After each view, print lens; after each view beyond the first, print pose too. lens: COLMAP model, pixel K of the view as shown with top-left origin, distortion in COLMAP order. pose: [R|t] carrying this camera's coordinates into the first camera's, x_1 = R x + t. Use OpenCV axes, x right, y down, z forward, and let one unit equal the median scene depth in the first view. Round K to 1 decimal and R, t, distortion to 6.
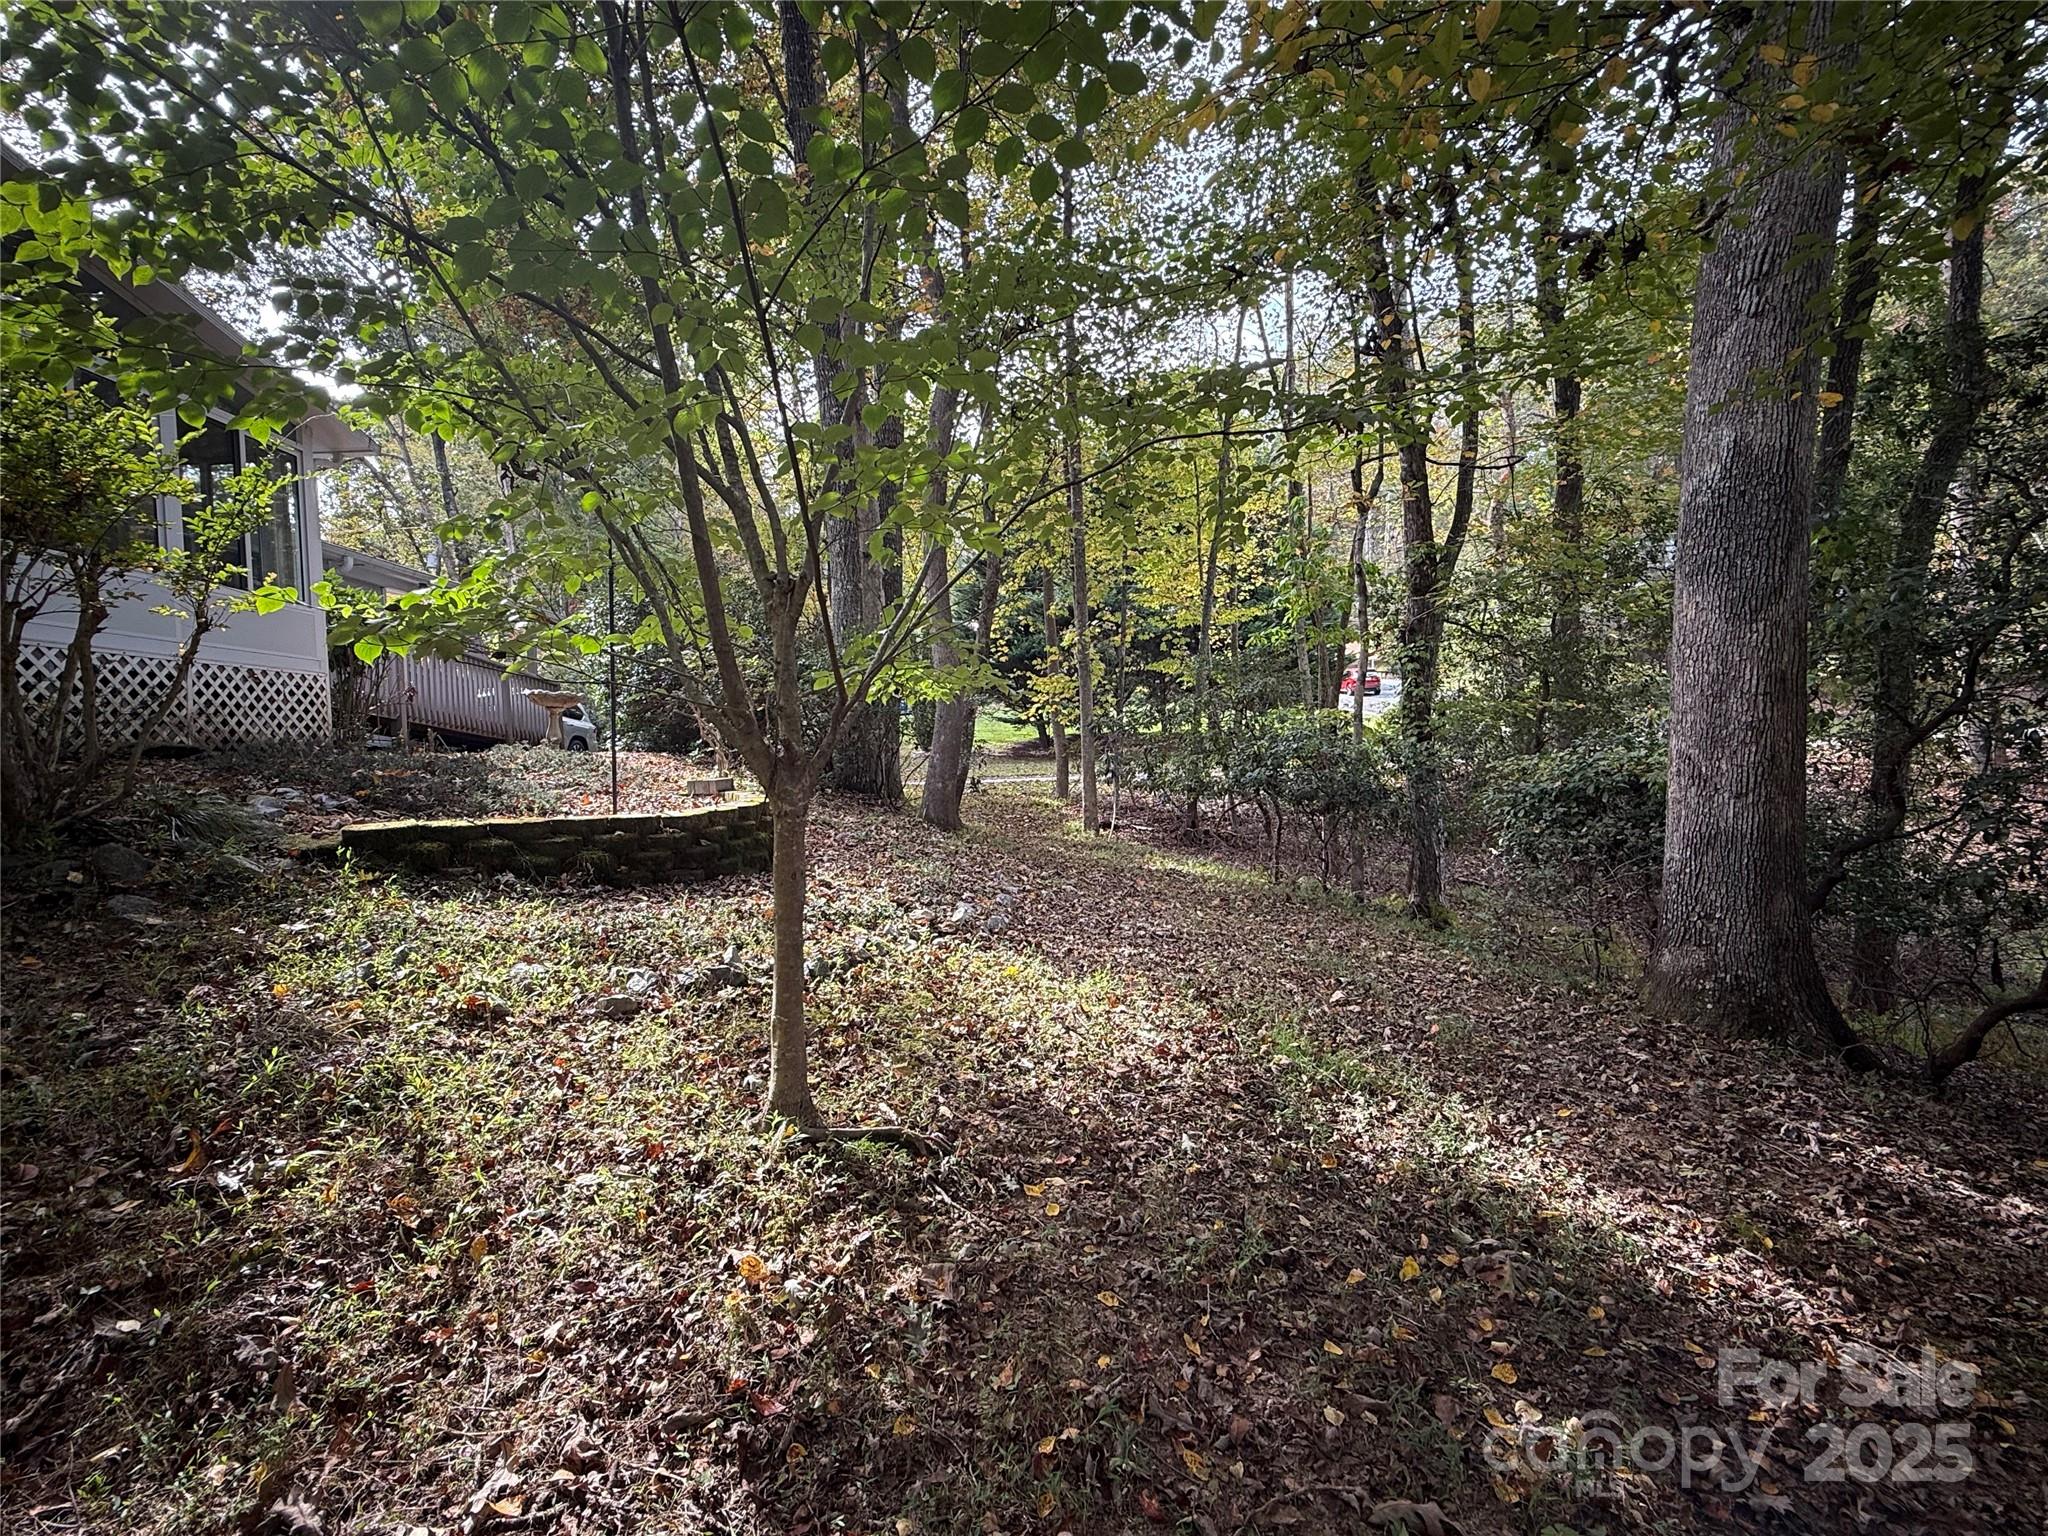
lens RADIAL K [[925.0, 0, 1024.0], [0, 925.0, 768.0], [0, 0, 1]] dist [-0.002262, -0.000356]
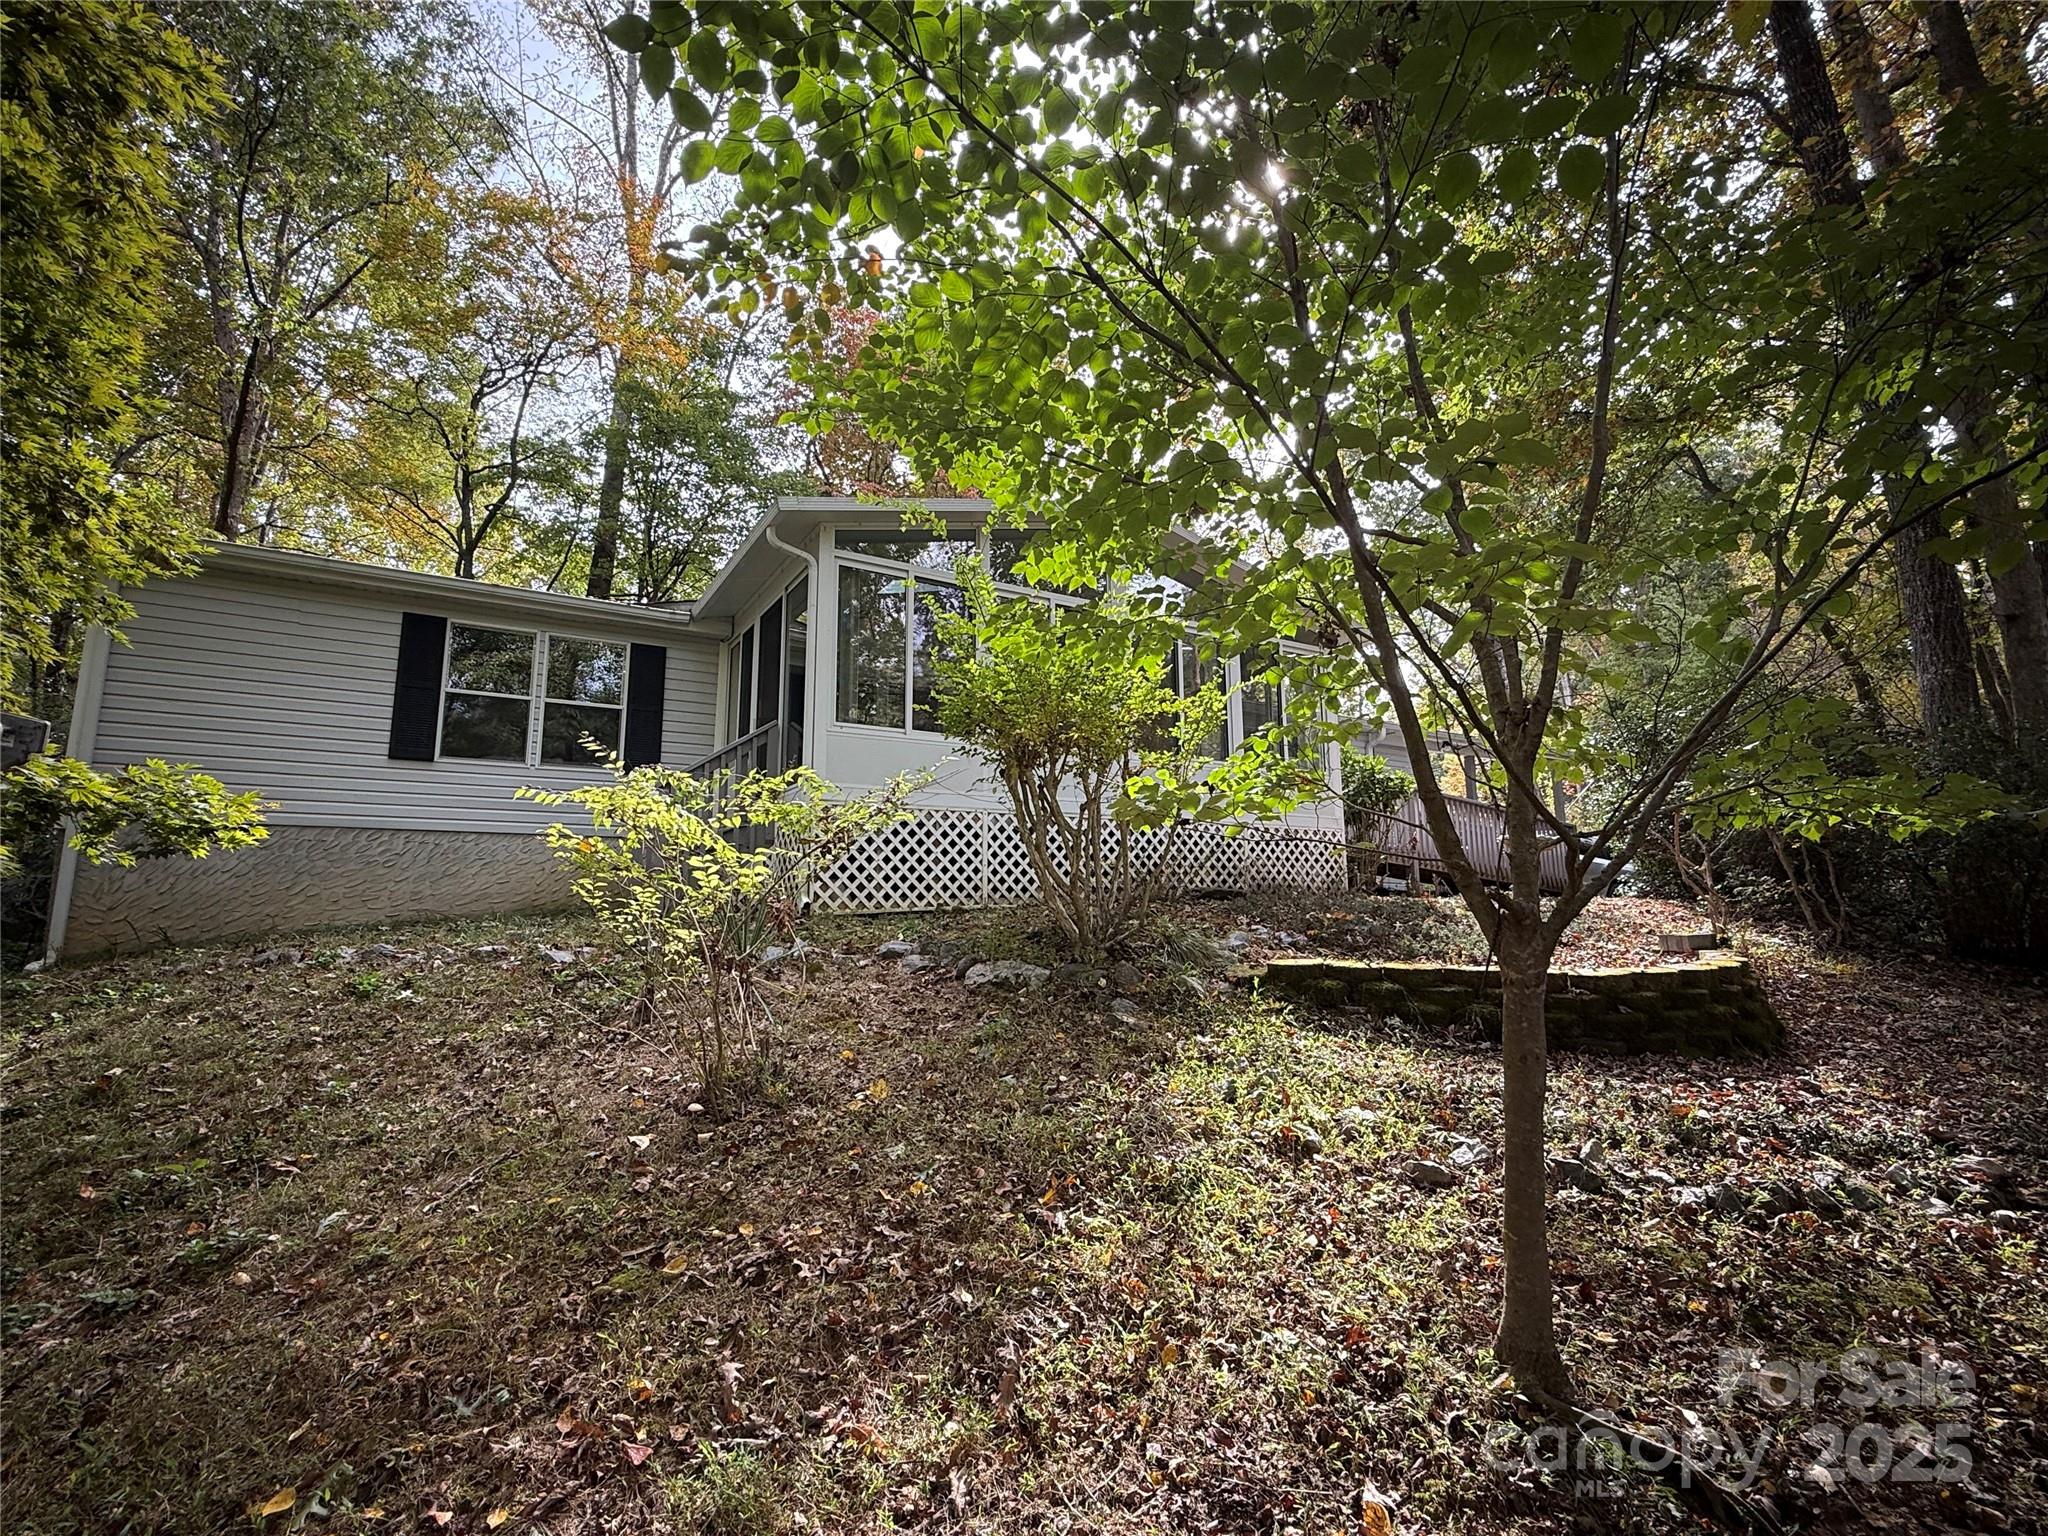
lens RADIAL K [[925.0, 0, 1024.0], [0, 925.0, 768.0], [0, 0, 1]] dist [-0.002262, -0.000356]
pose [[0.500913, -0.108944, -0.858614, 0.164949], [-0.023911, 0.989926, -0.139555, -0.008739], [0.865167, 0.090435, 0.493262, 0.110809]]
